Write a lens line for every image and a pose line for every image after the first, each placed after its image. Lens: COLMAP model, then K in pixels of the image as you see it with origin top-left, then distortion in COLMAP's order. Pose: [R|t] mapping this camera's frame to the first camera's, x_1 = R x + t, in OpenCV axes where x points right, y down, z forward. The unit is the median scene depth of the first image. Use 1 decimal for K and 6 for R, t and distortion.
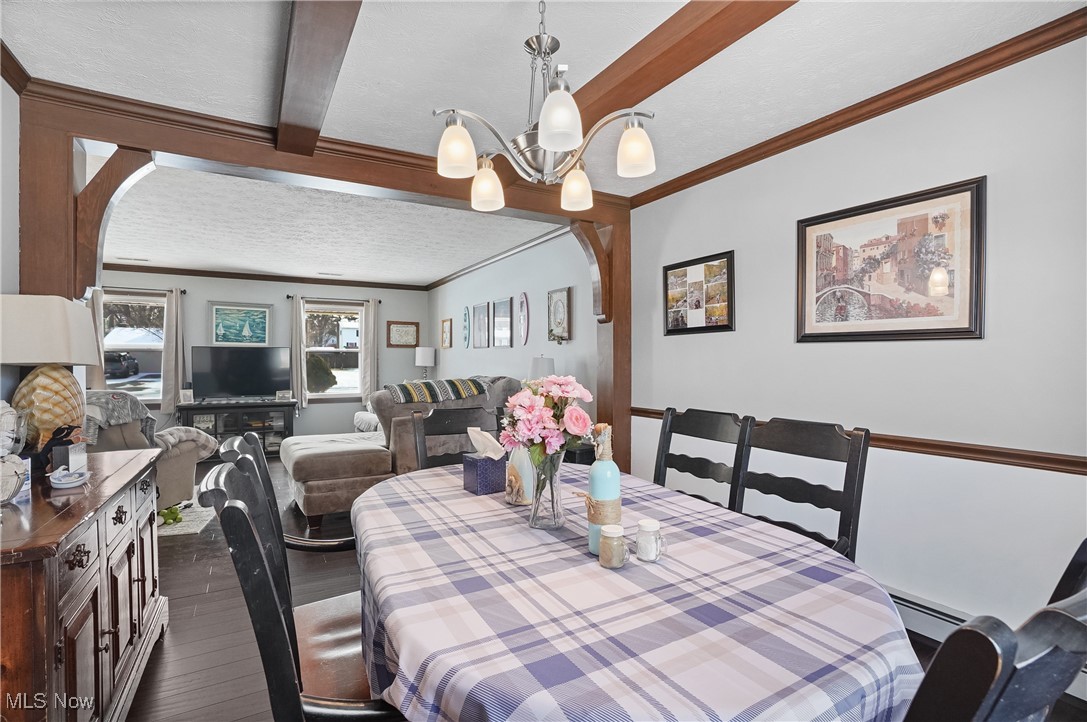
lens RADIAL K [[506.7, 0, 537.3], [0, 506.7, 363.3], [0, 0, 1]] dist [-0.038511, 0.002662]
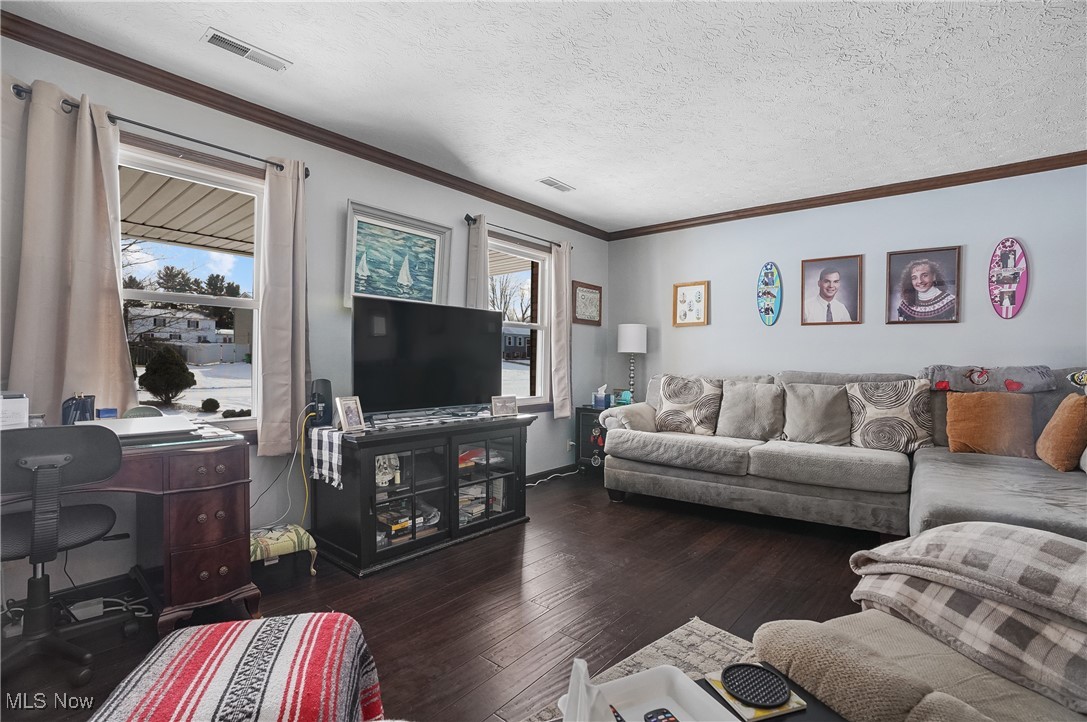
lens RADIAL K [[506.7, 0, 550.6], [0, 506.7, 363.3], [0, 0, 1]] dist [-0.038511, 0.002662]
pose [[0.936991, 0.005840, 0.349304, -0.628948], [-0.006960, 0.999974, 0.001953, 0.020482], [-0.349283, -0.004261, 0.937007, 0.488575]]
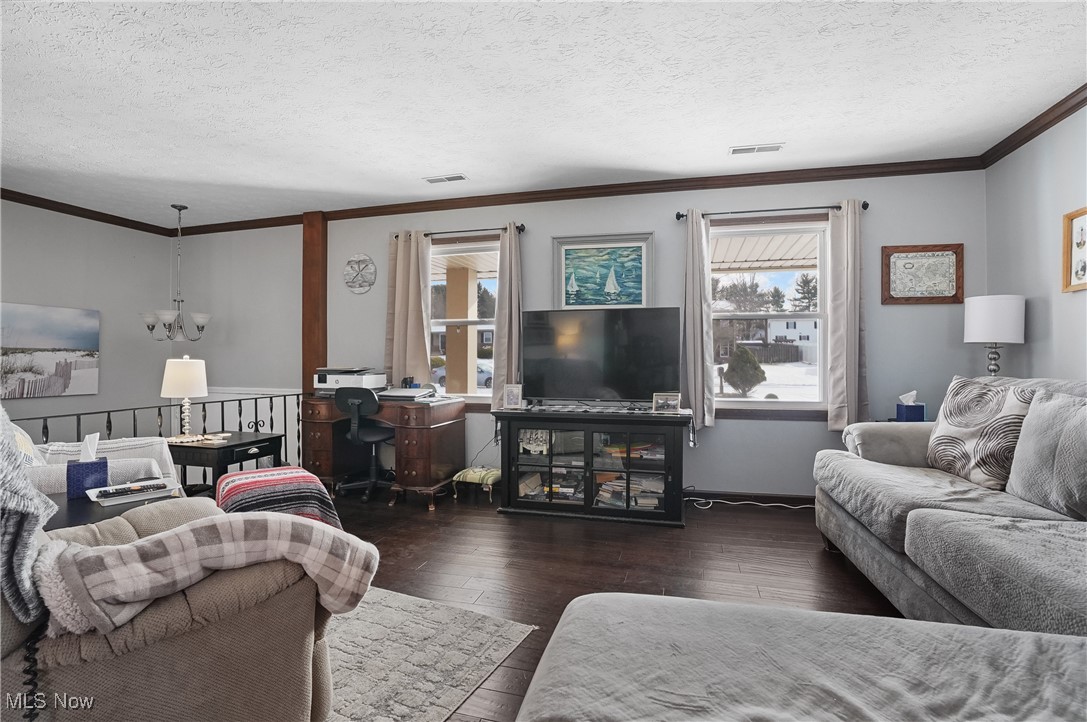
lens RADIAL K [[506.7, 0, 547.3], [0, 506.7, 353.6], [0, 0, 1]] dist [-0.038511, 0.002662]
pose [[0.705986, -0.006546, -0.708196, -0.225459], [-0.001249, 0.999944, -0.010487, 0.020891], [0.708225, 0.008288, 0.705938, 0.545848]]
